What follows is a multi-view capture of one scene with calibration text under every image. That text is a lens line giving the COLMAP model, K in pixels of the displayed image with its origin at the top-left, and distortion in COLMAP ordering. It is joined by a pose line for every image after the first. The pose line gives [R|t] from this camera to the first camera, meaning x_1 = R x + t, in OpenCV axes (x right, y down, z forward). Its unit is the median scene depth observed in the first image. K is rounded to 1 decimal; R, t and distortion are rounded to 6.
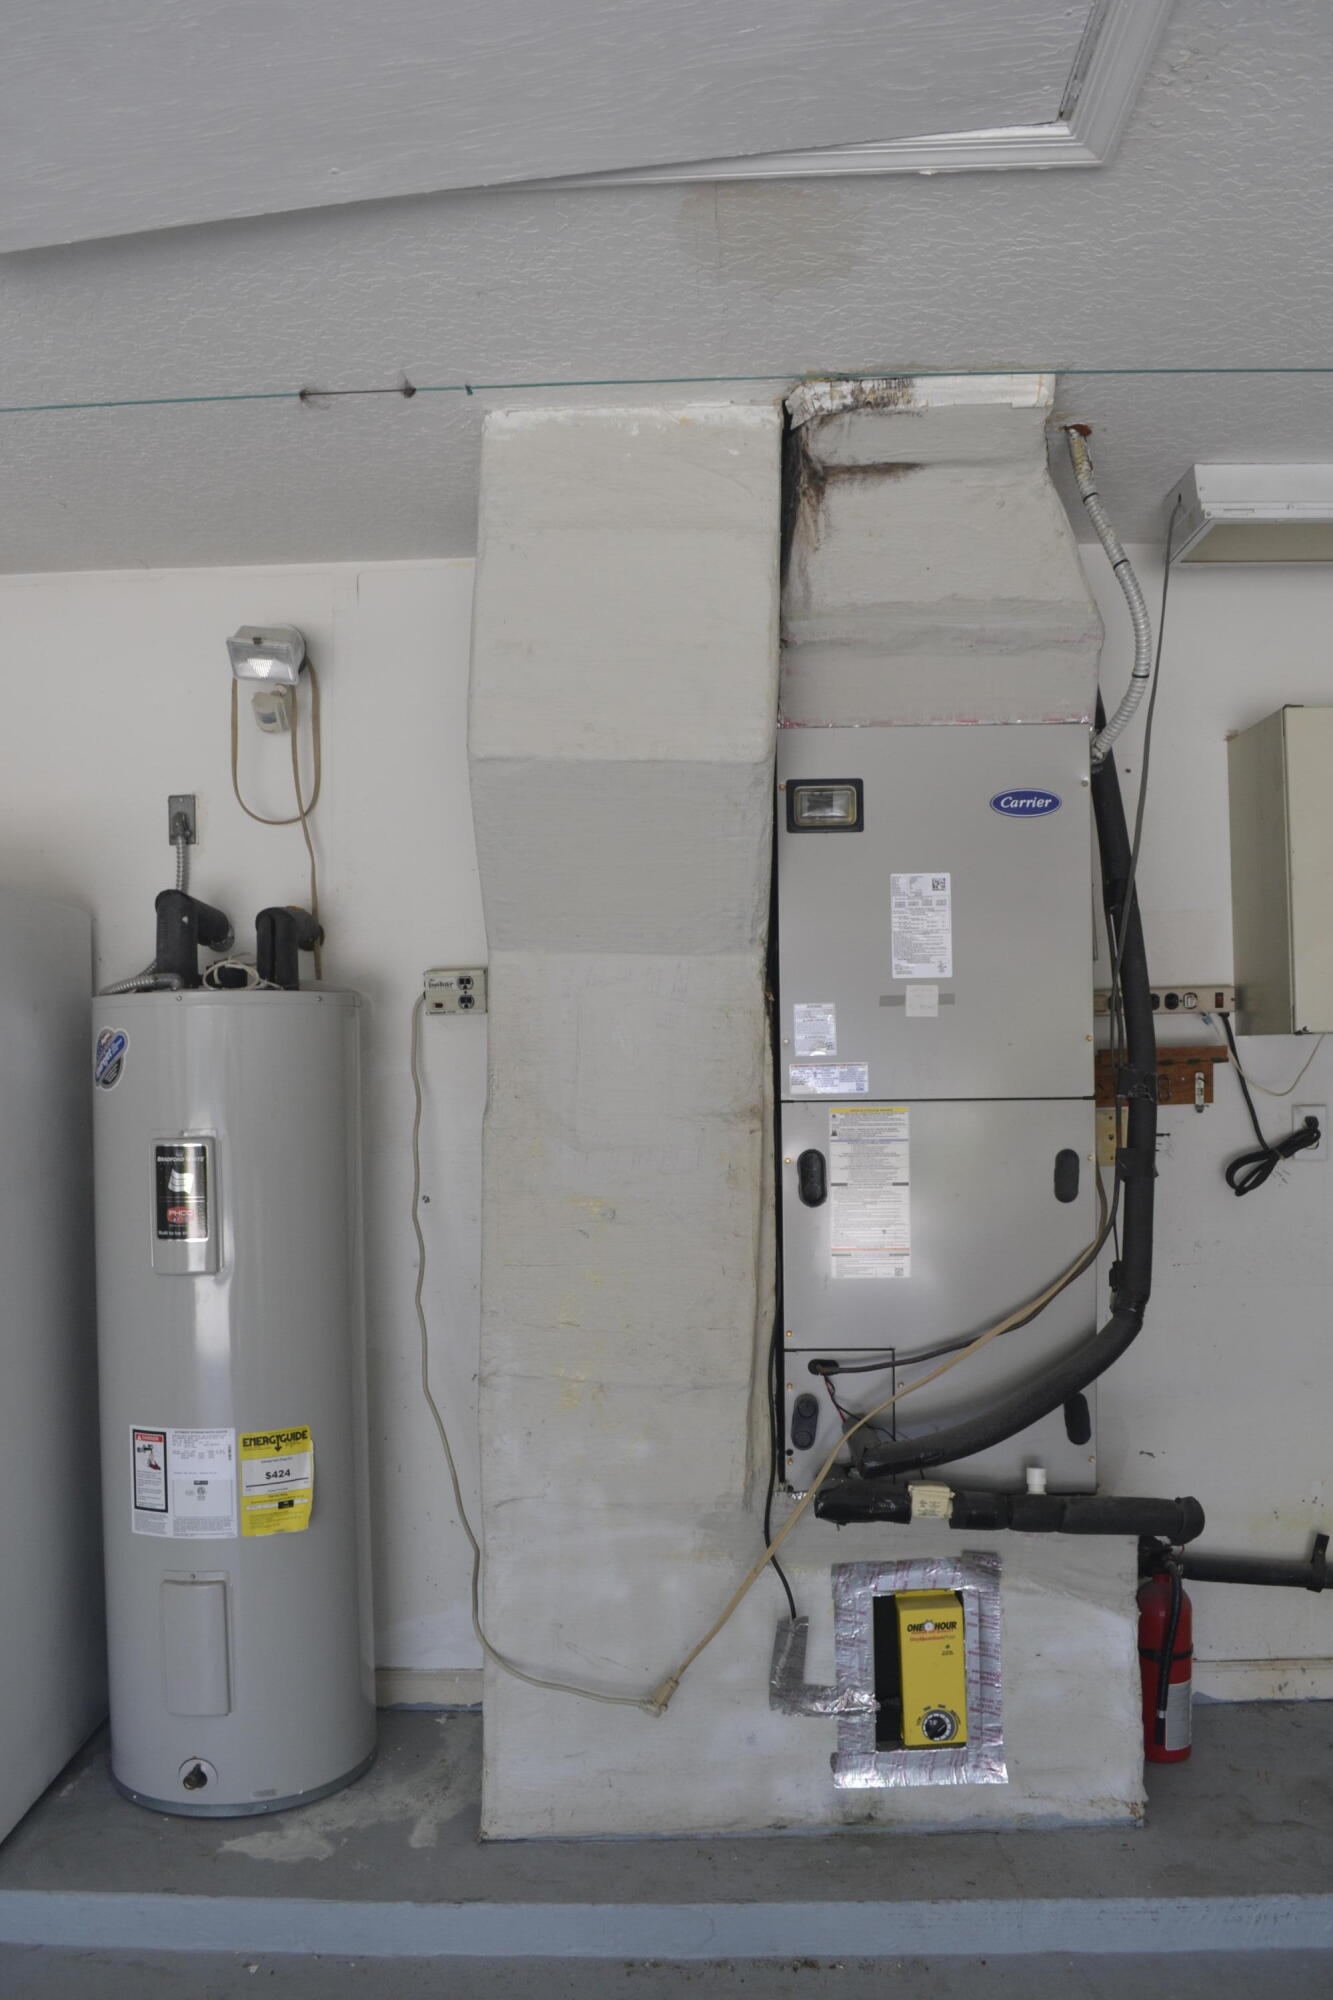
lens RADIAL K [[1588.1, 0, 672.6], [0, 1588.1, 1020.2], [0, 0, 1]] dist [-0.091104, 0.021259]
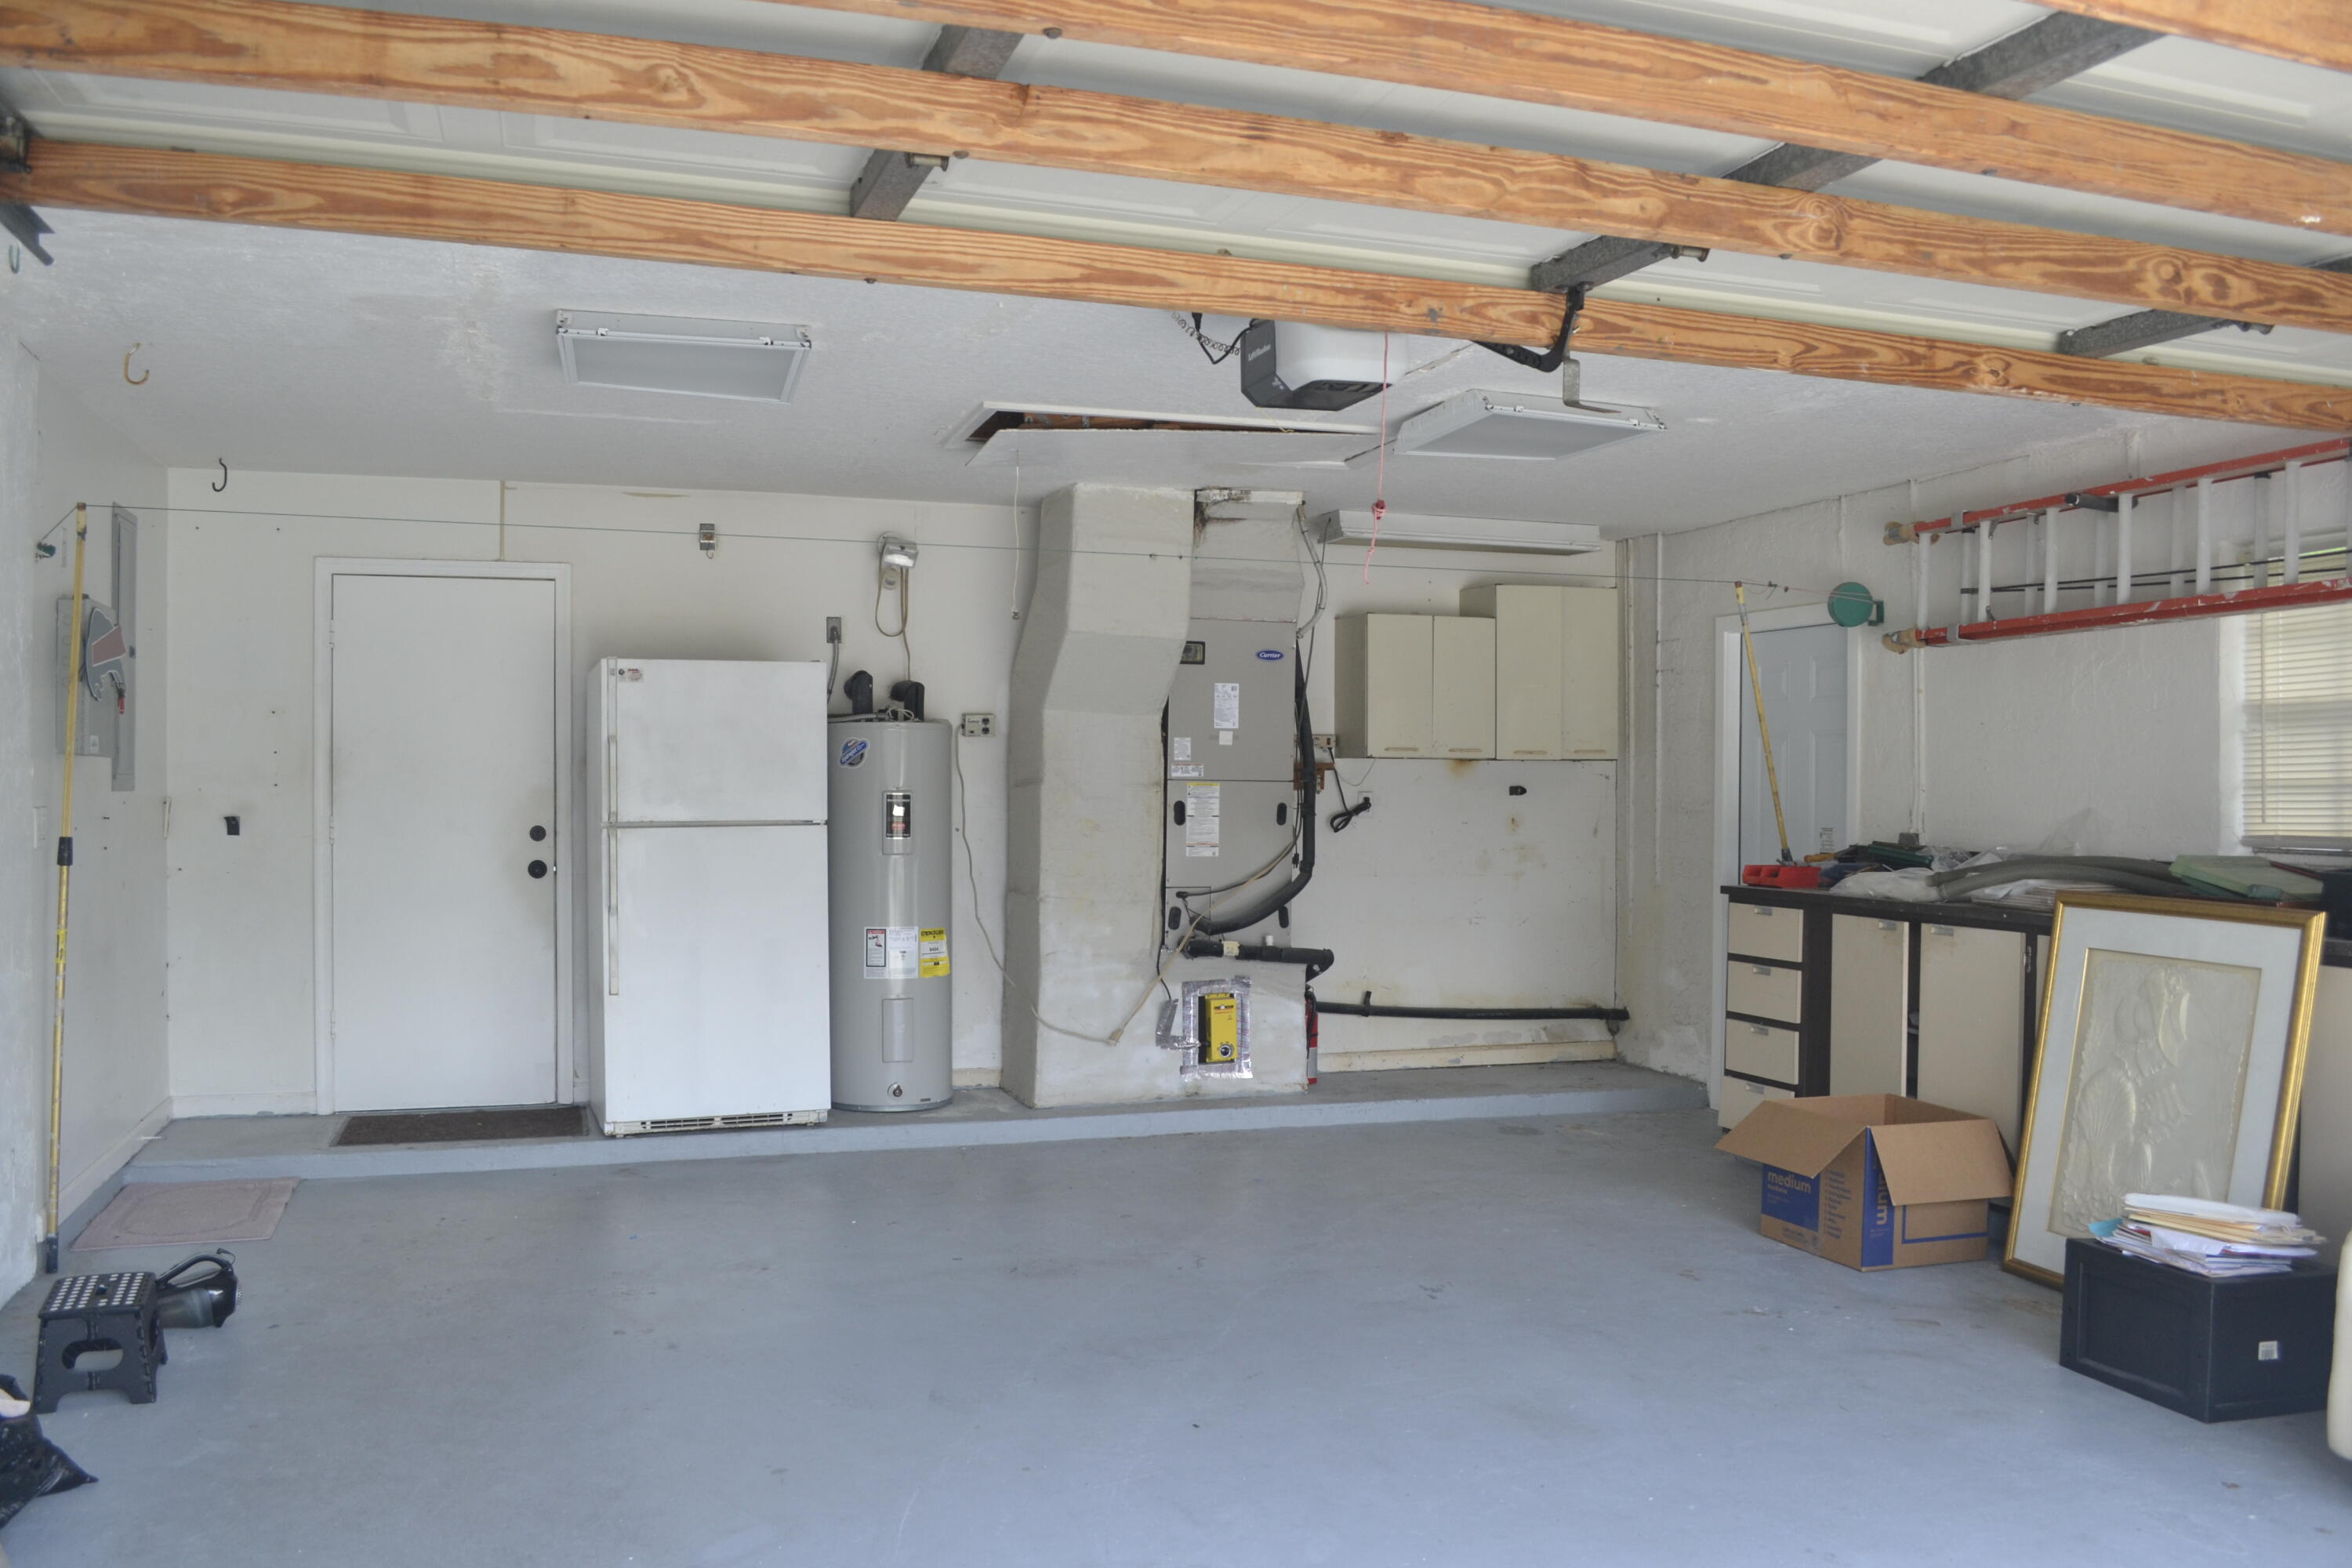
lens RADIAL K [[1867.6, 0, 1173.7], [0, 1867.6, 779.2], [0, 0, 1]] dist [-0.091104, 0.021259]
pose [[0.936984, 0.024355, 0.348521, -0.873469], [-0.029885, 0.999498, 0.010499, 0.021880], [-0.348091, -0.020253, 0.937242, -1.557069]]
